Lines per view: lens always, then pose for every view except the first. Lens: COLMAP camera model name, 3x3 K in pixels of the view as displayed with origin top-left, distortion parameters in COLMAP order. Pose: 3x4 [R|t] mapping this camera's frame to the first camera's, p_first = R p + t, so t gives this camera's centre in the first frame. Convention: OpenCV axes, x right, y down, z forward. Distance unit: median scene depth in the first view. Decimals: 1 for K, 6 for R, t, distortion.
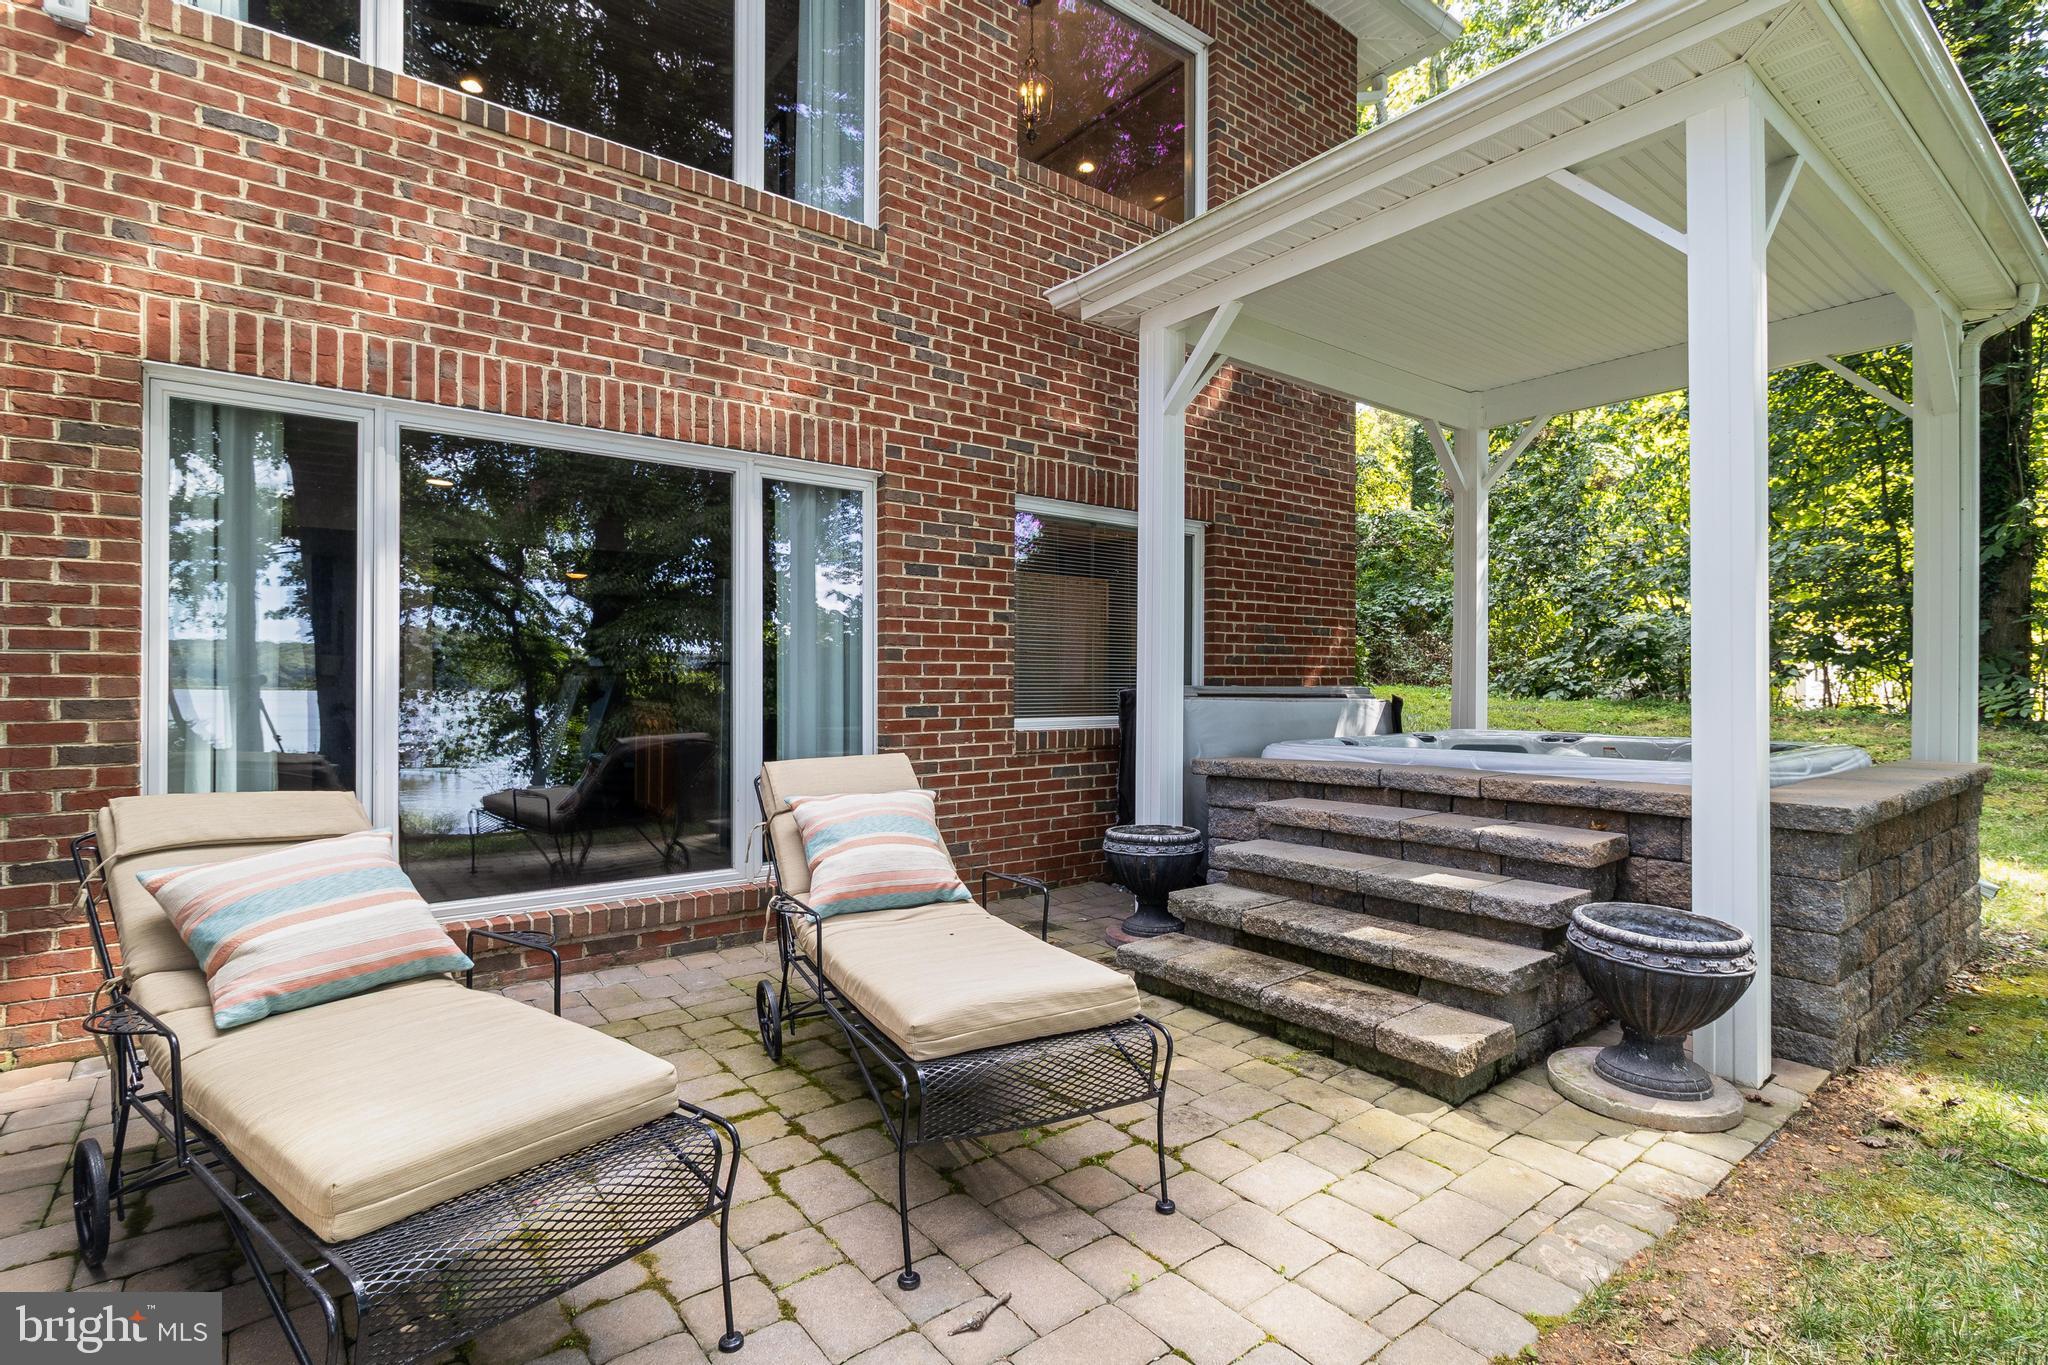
lens RADIAL K [[978.7, 0, 1024.4], [0, 978.7, 683.1], [0, 0, 1]] dist [-0.001143, -0.000313]
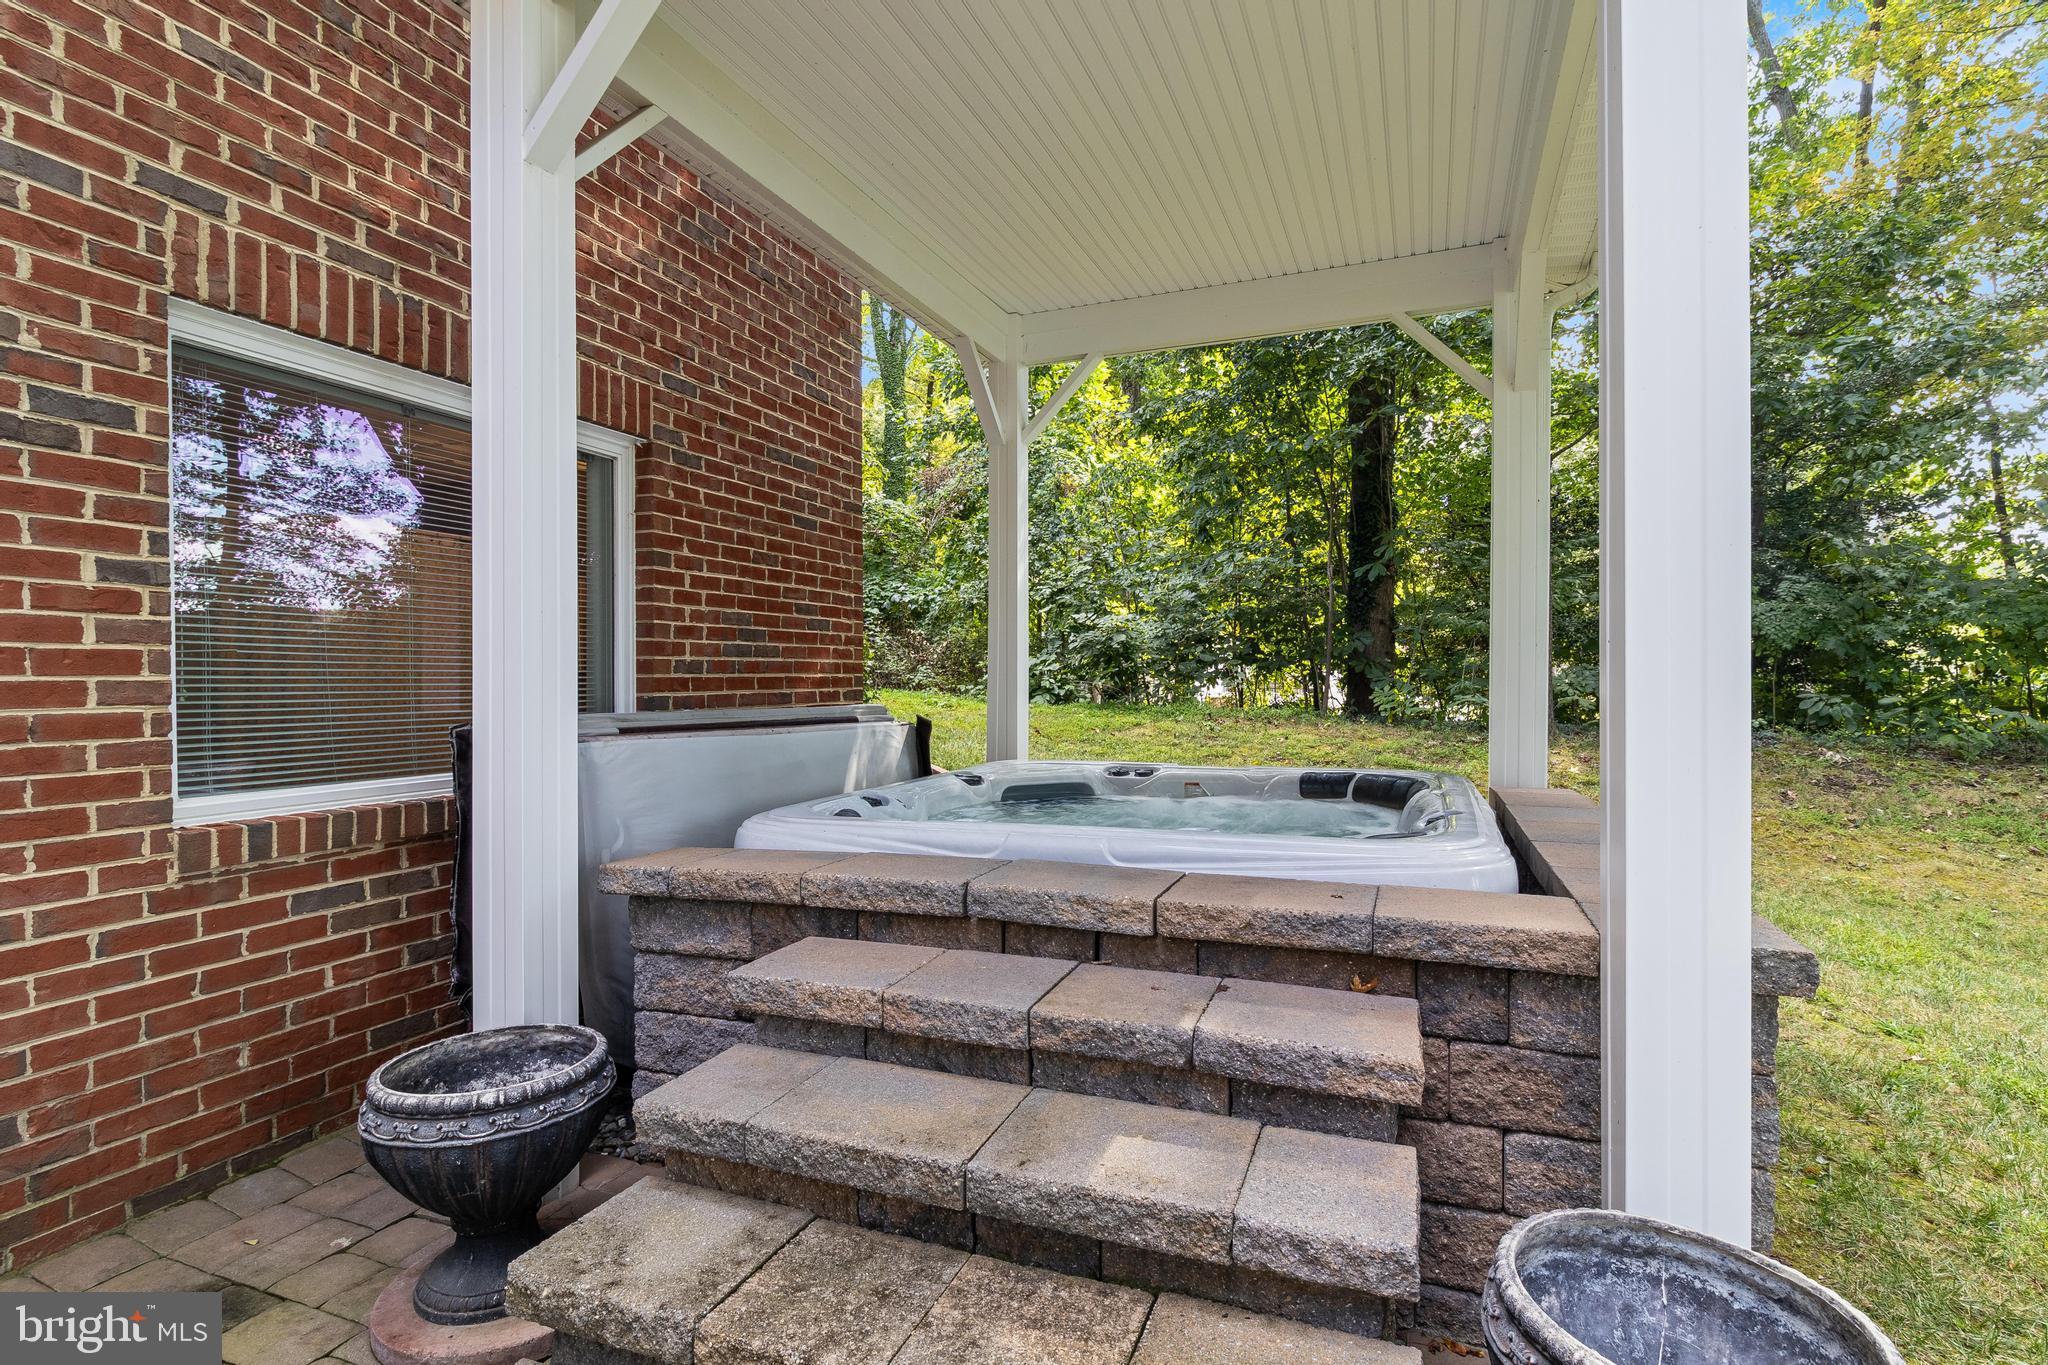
lens RADIAL K [[978.7, 0, 1023.9], [0, 978.7, 683.6], [0, 0, 1]] dist [-0.001143, -0.000313]
pose [[0.861736, -0.007801, 0.507298, 0.092999], [0.006201, 0.999969, 0.004843, -0.016560], [-0.507320, -0.001027, 0.861757, 0.398530]]
